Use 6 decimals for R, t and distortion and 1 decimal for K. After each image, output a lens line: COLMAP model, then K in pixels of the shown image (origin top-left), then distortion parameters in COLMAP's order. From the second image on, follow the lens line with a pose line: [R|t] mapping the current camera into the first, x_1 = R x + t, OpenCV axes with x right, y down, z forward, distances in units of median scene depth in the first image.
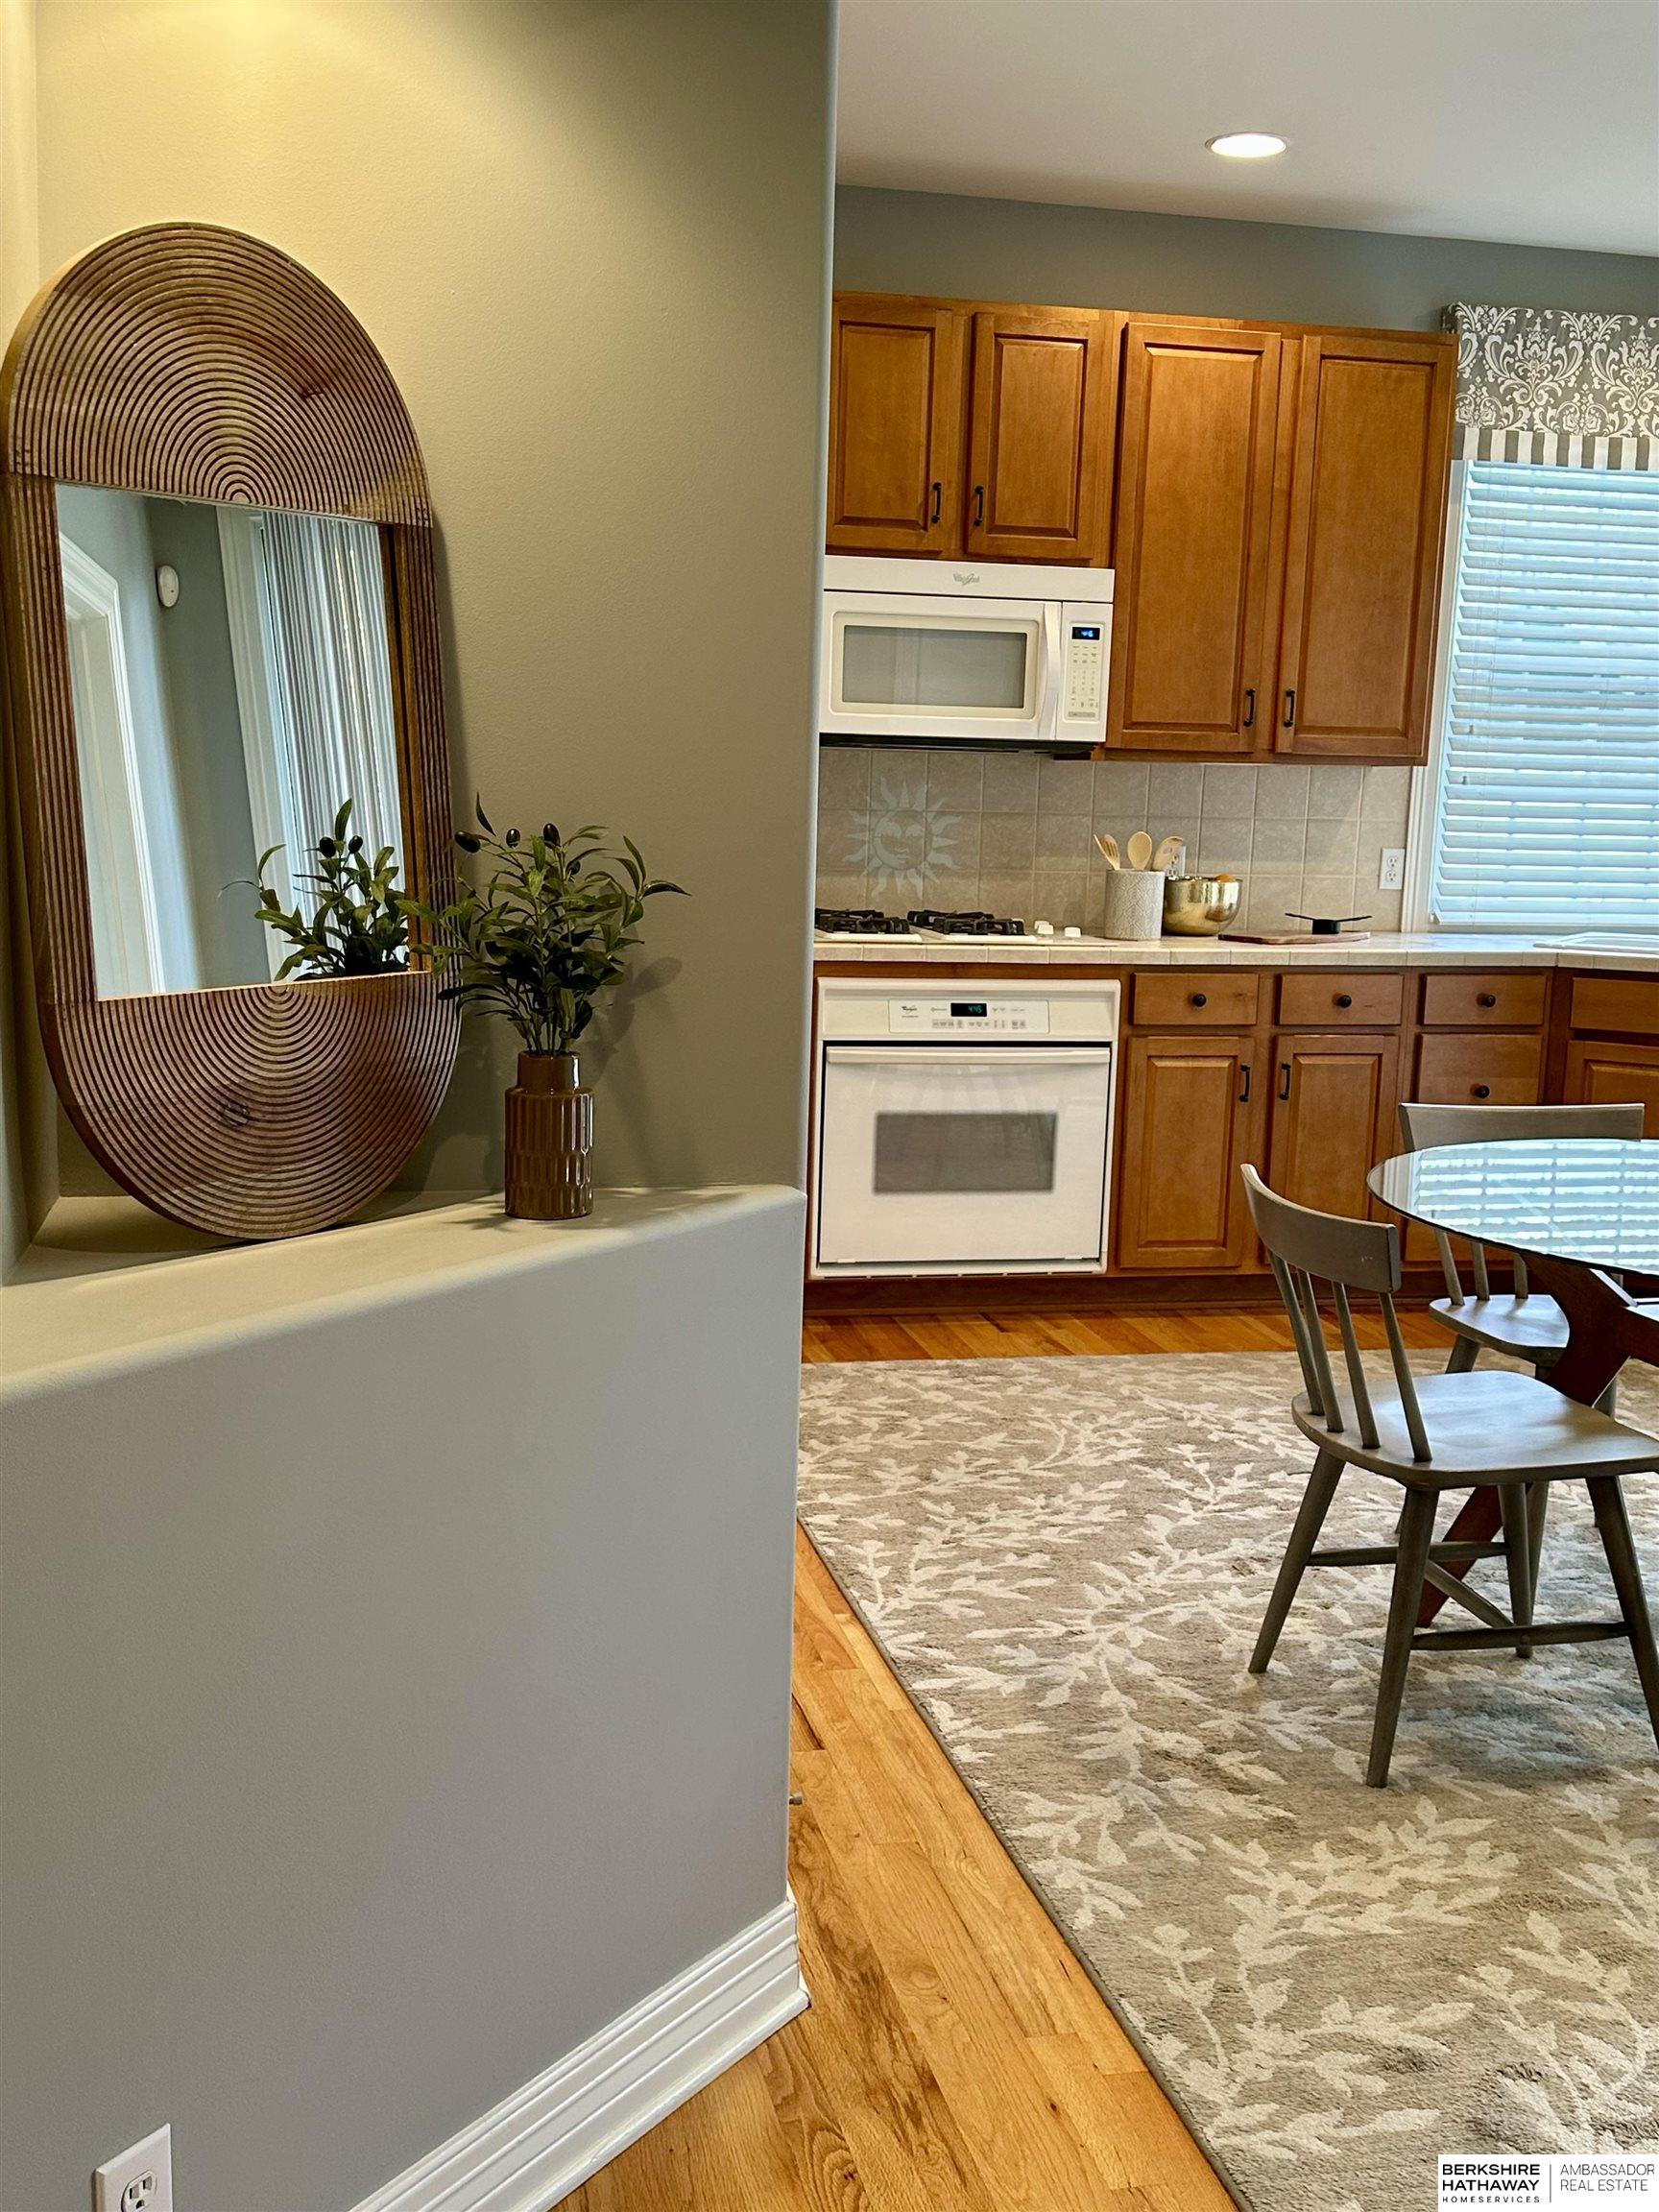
lens RADIAL K [[2251.1, 0, 830.8], [0, 2251.1, 1122.9], [0, 0, 1]] dist [0.177537, -0.350912]
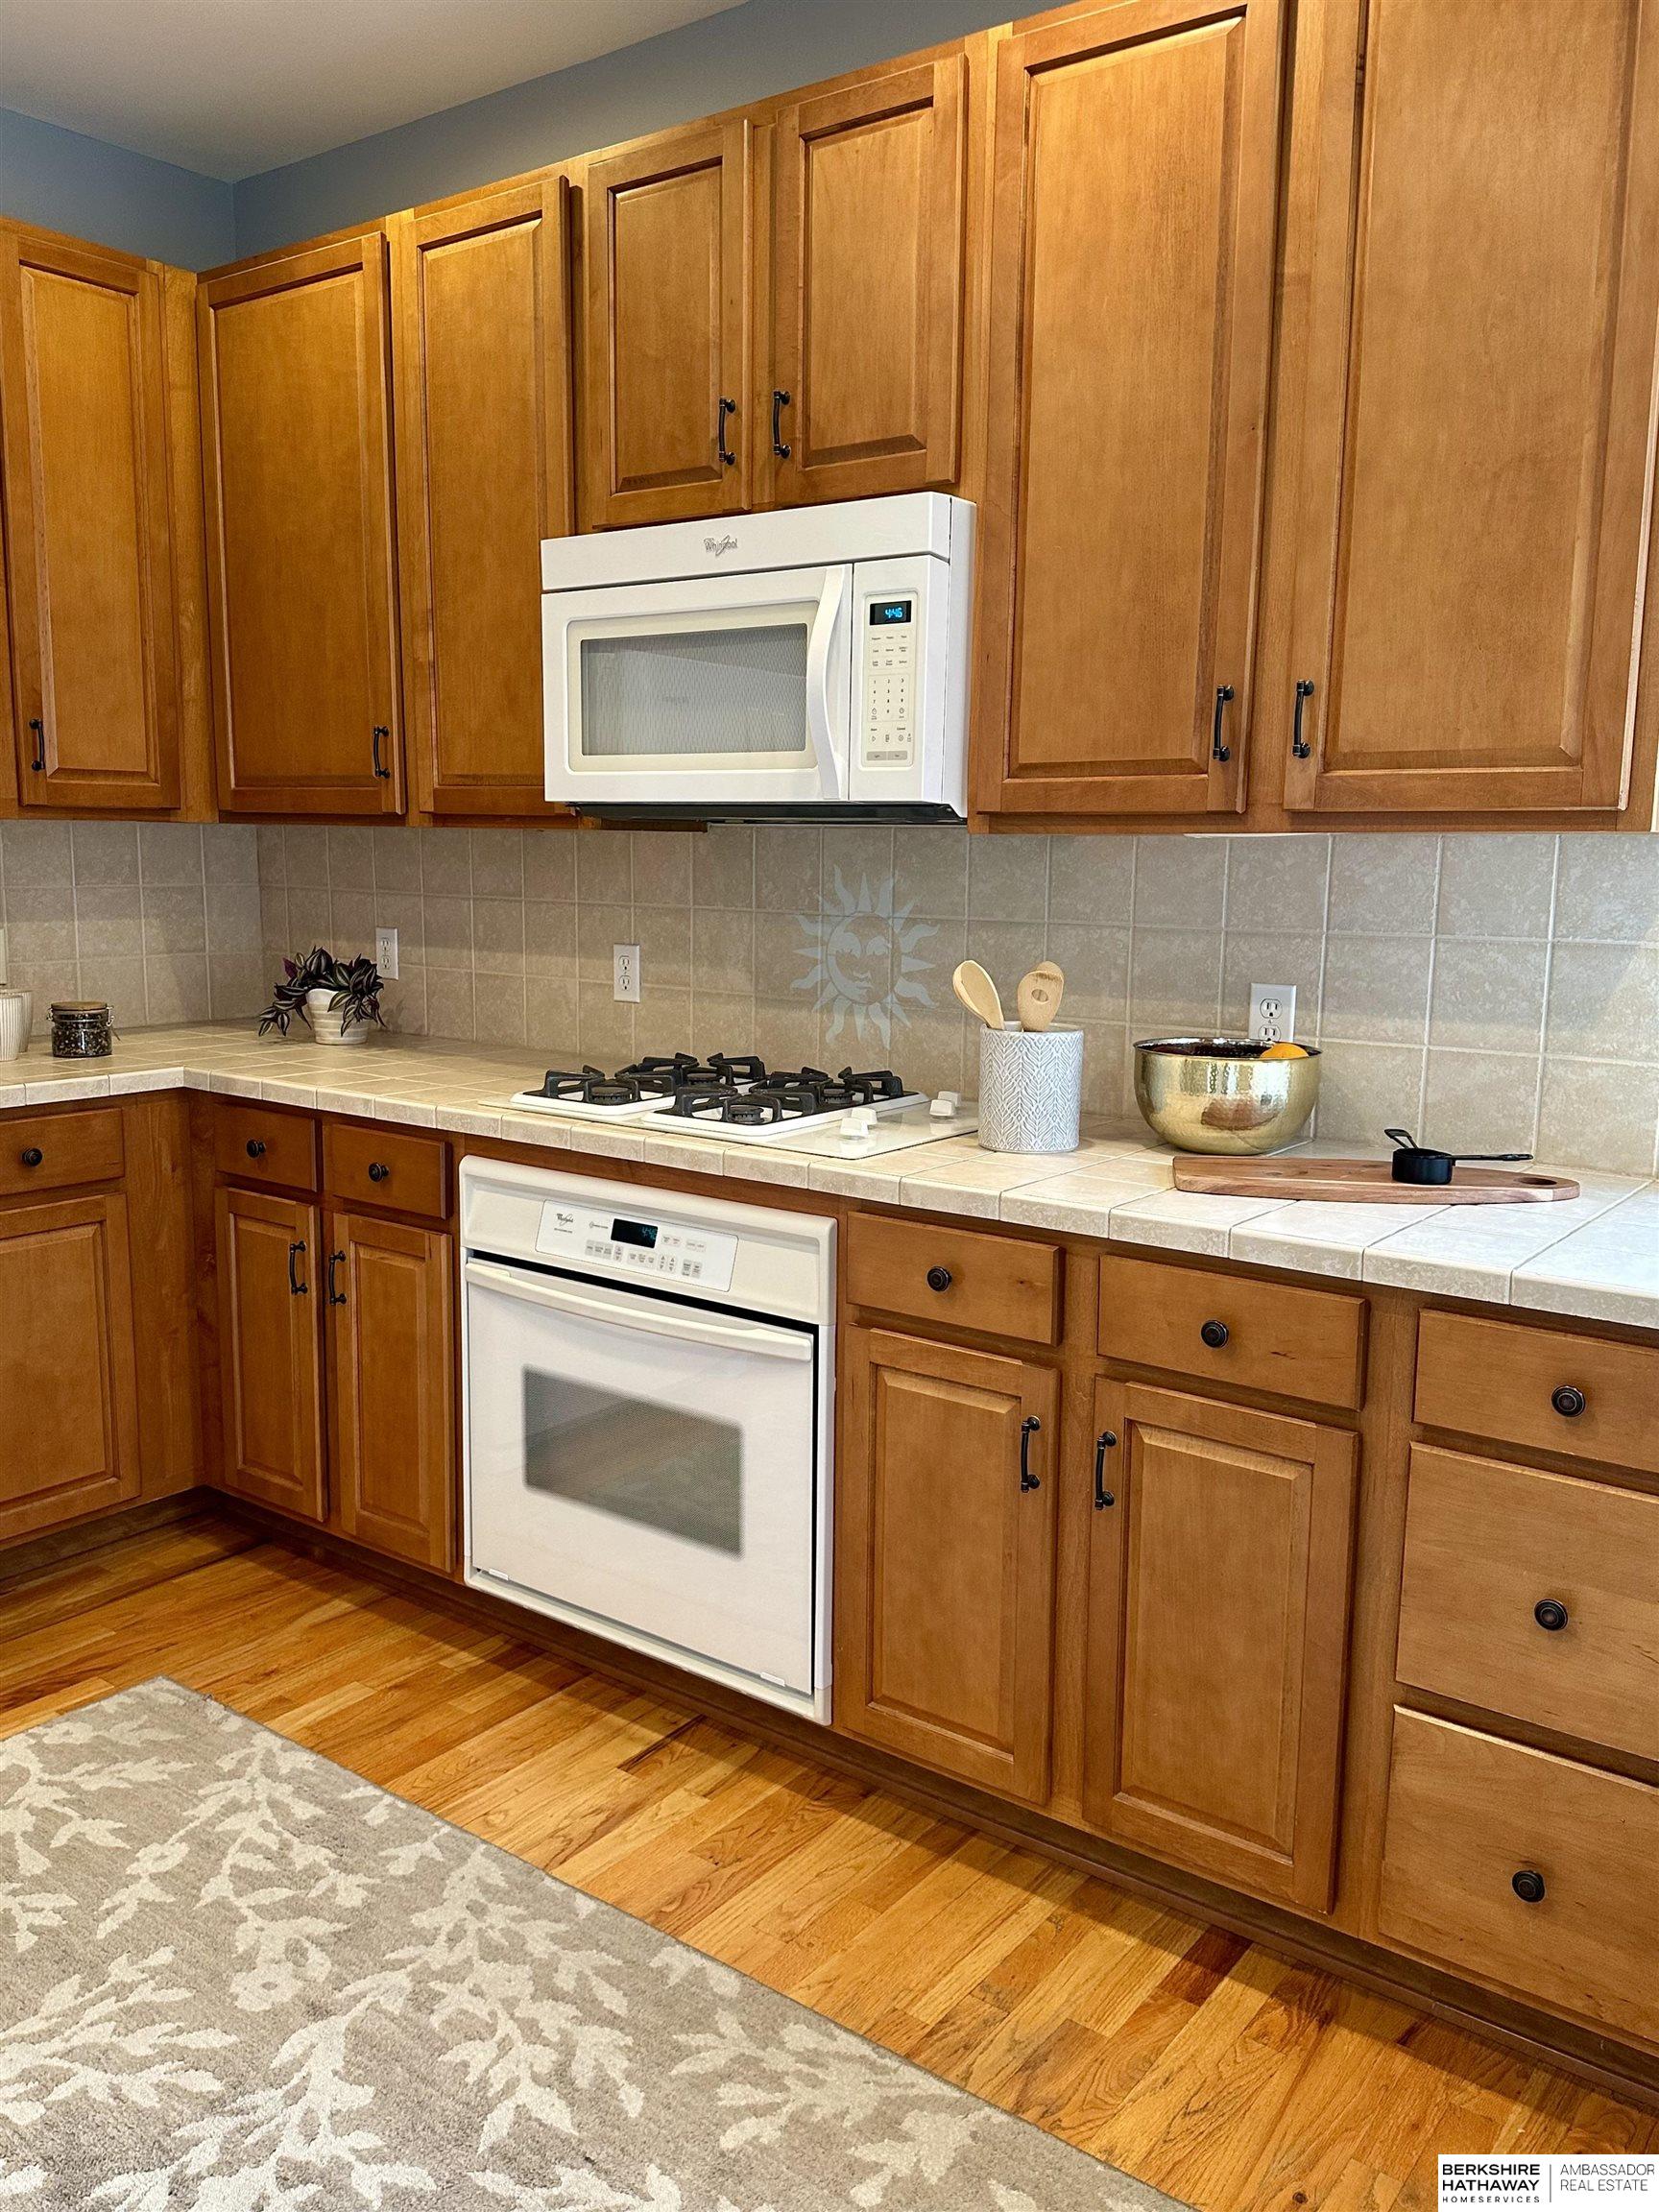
lens RADIAL K [[1720.2, 0, 829.5], [0, 1720.2, 1106.0], [0, 0, 1]] dist [0.160612, -0.304956]
pose [[0.644630, 0.093565, -0.758747, 0.435213], [-0.109887, 0.993516, 0.029156, -0.100291], [0.756556, 0.064582, 0.650732, 0.692040]]
